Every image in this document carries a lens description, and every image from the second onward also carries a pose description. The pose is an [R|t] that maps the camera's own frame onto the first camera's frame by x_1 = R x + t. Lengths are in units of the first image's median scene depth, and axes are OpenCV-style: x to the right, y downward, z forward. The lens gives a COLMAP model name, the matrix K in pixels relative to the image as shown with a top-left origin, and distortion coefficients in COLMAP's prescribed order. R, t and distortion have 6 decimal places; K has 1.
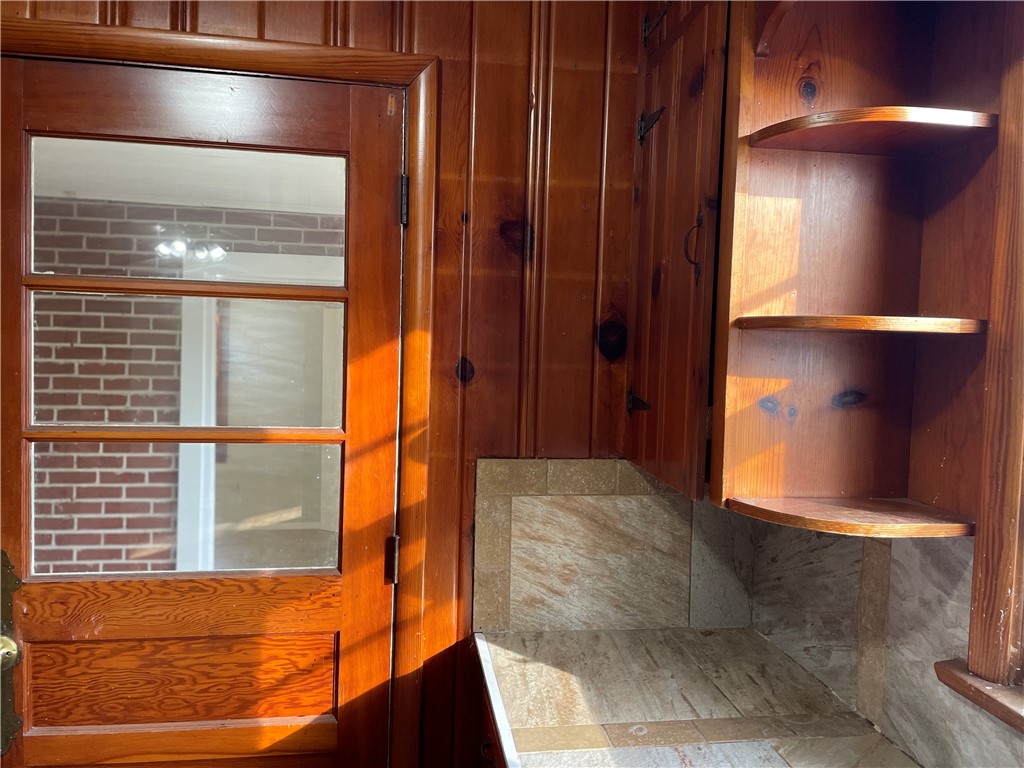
lens RADIAL K [[784.6, 0, 508.1], [0, 784.6, 373.7], [0, 0, 1]] dist [0.065744, -0.076762]
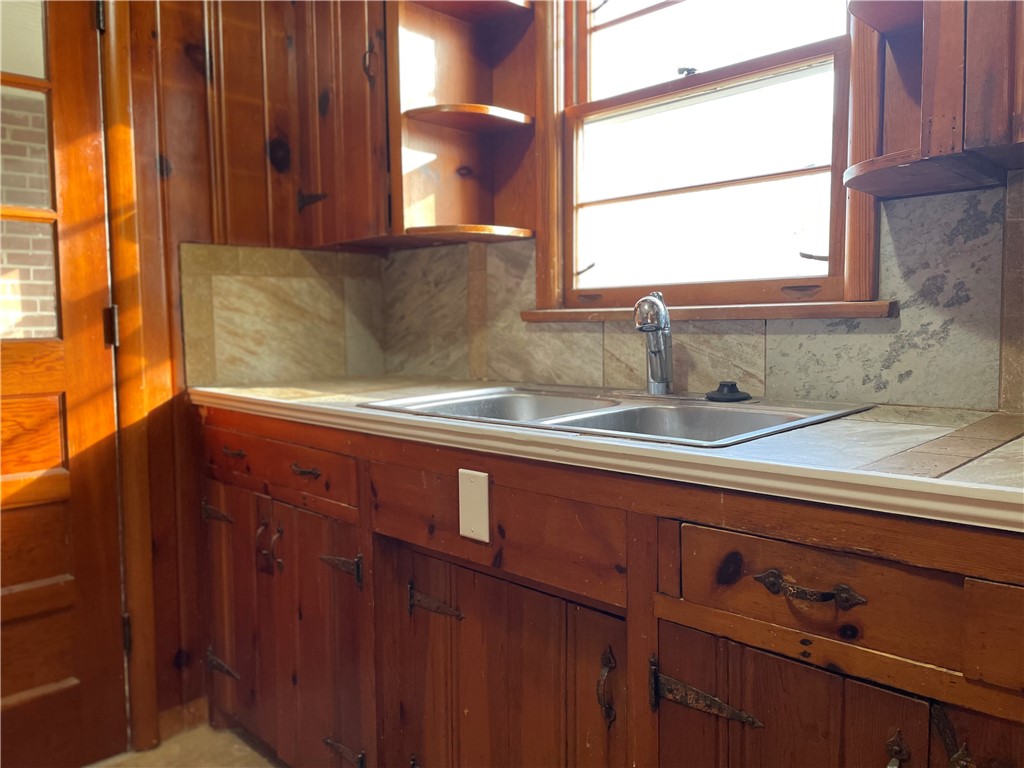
lens RADIAL K [[784.6, 0, 512.0], [0, 784.6, 385.9], [0, 0, 1]] dist [0.065744, -0.076762]
pose [[0.799846, -0.081266, 0.594678, -0.376460], [0.059001, 0.996638, 0.056840, 0.290635], [-0.597298, -0.010377, 0.801952, -0.287359]]
